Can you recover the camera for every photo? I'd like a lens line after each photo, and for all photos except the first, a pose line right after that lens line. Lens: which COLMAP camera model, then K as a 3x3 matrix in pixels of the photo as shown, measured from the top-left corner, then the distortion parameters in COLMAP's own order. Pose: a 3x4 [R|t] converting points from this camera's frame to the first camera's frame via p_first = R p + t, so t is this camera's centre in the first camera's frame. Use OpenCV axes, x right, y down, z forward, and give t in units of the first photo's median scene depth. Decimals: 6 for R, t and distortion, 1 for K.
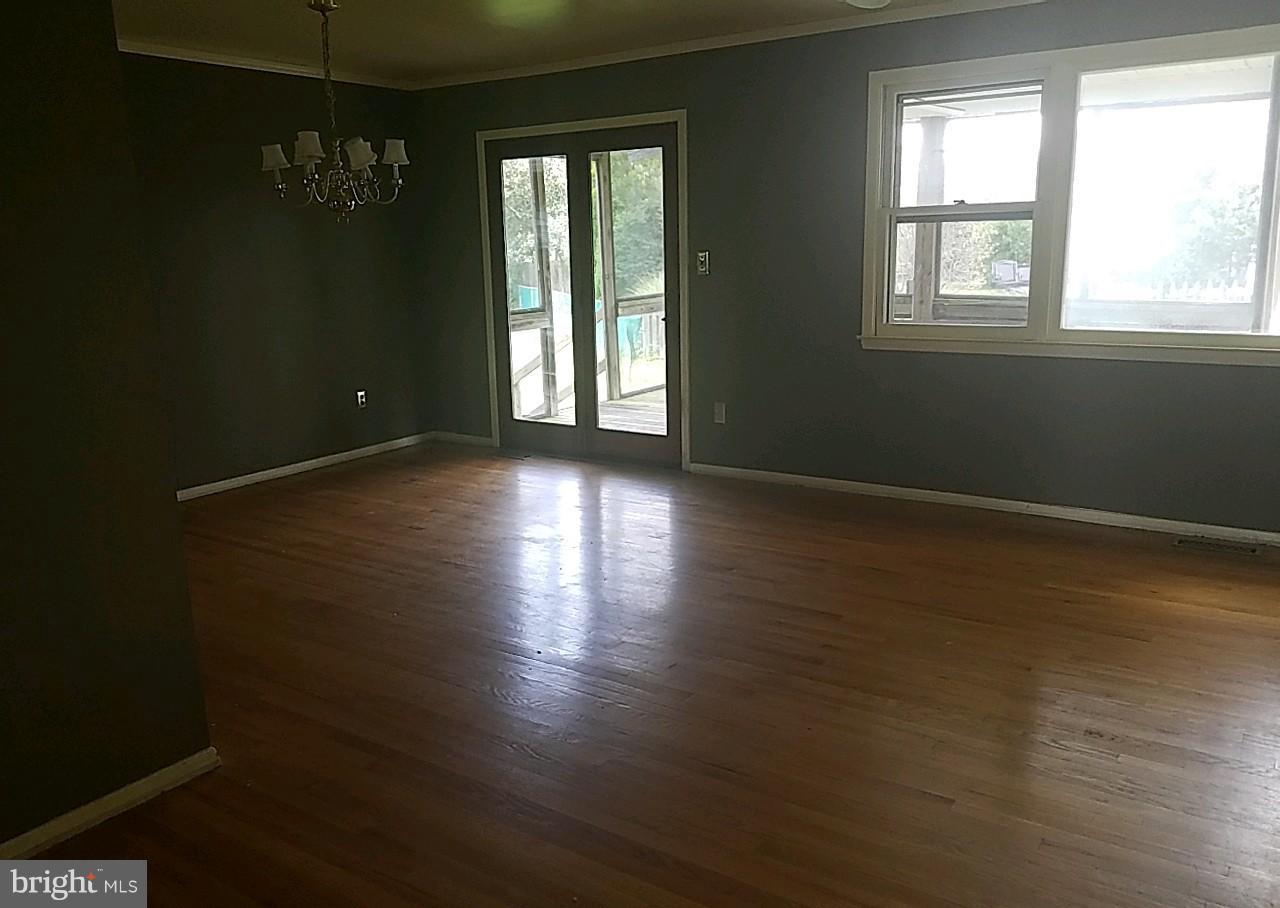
lens RADIAL K [[1006.1, 0, 629.4], [0, 1006.1, 454.4], [0, 0, 1]] dist [0.001109, 0.012850]
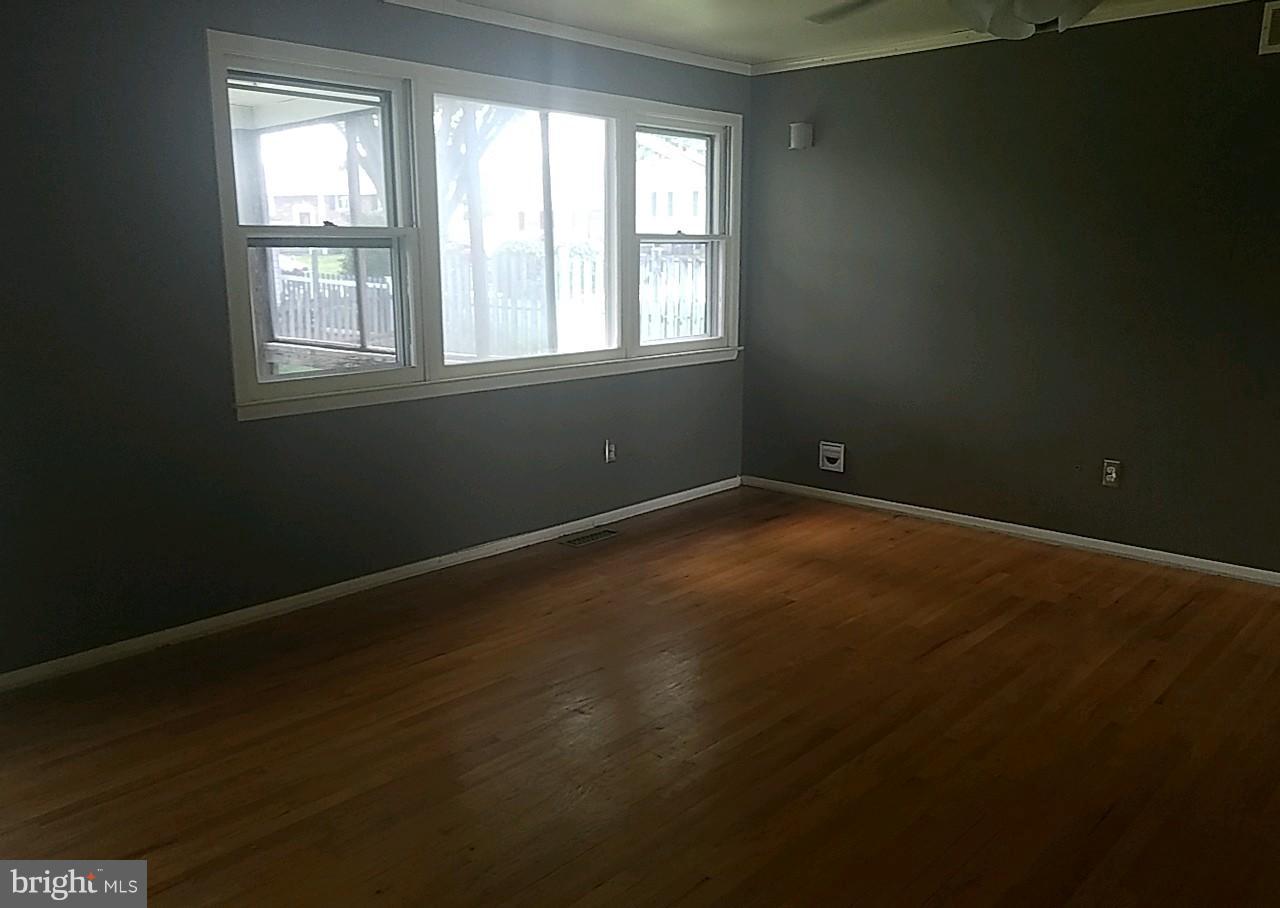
lens RADIAL K [[1006.1, 0, 641.9], [0, 1006.1, 458.2], [0, 0, 1]] dist [0.001109, 0.012850]
pose [[0.137888, -0.170449, 0.975671, -0.455923], [0.214158, 0.966908, 0.138652, -0.127453], [-0.967018, 0.189830, 0.169829, 0.657222]]
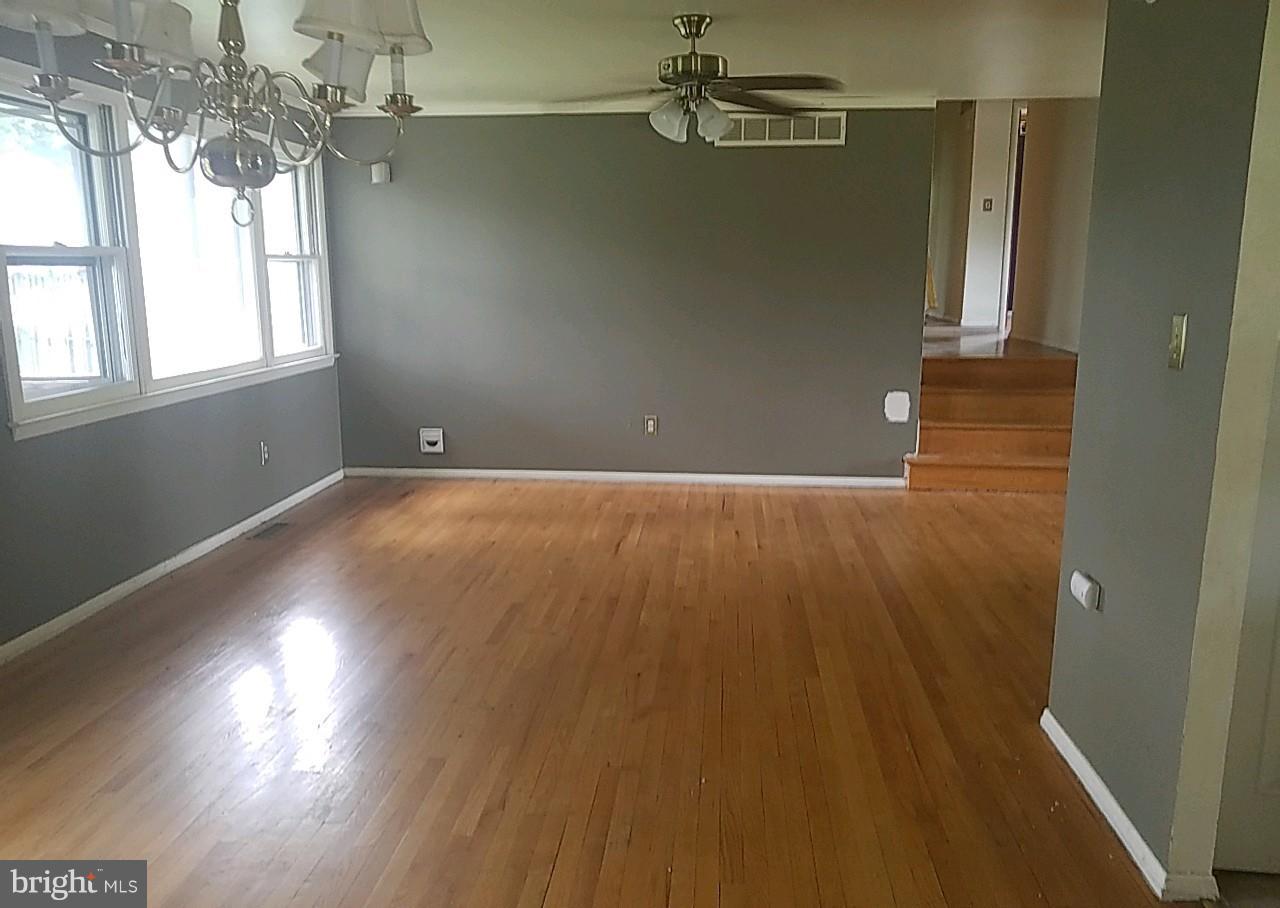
lens RADIAL K [[1006.1, 0, 632.9], [0, 1006.1, 458.1], [0, 0, 1]] dist [0.001109, 0.012850]
pose [[-0.488643, -0.131135, 0.862573, -0.629829], [0.207630, 0.942760, 0.260947, -0.203036], [-0.847418, 0.306606, -0.433445, 1.015681]]
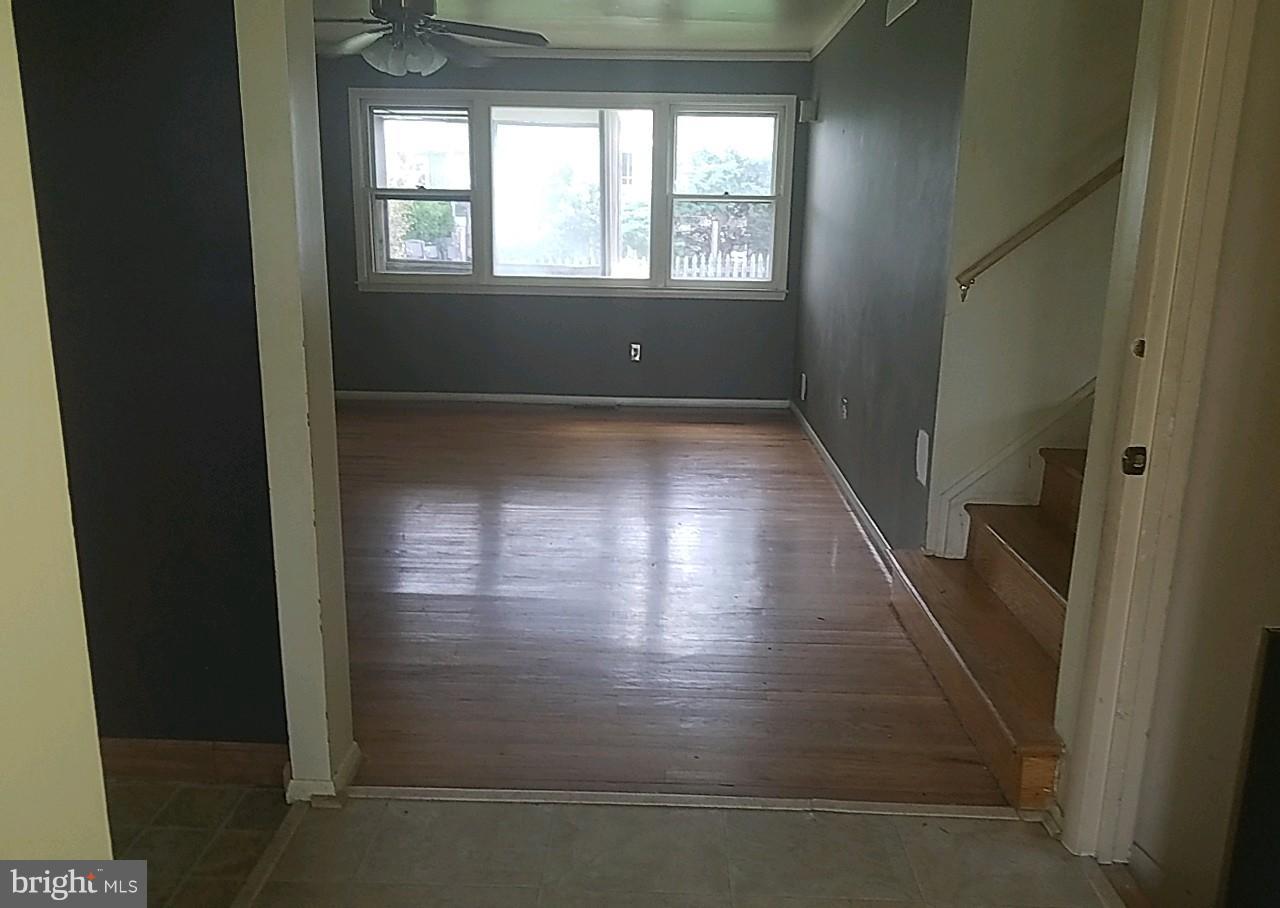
lens RADIAL K [[1006.1, 0, 652.9], [0, 1006.1, 461.1], [0, 0, 1]] dist [0.001109, 0.012850]
pose [[0.829998, -0.094106, 0.549771, -0.223038], [0.080083, 0.995558, 0.049510, 0.093905], [-0.551988, 0.002934, 0.833847, -0.378720]]
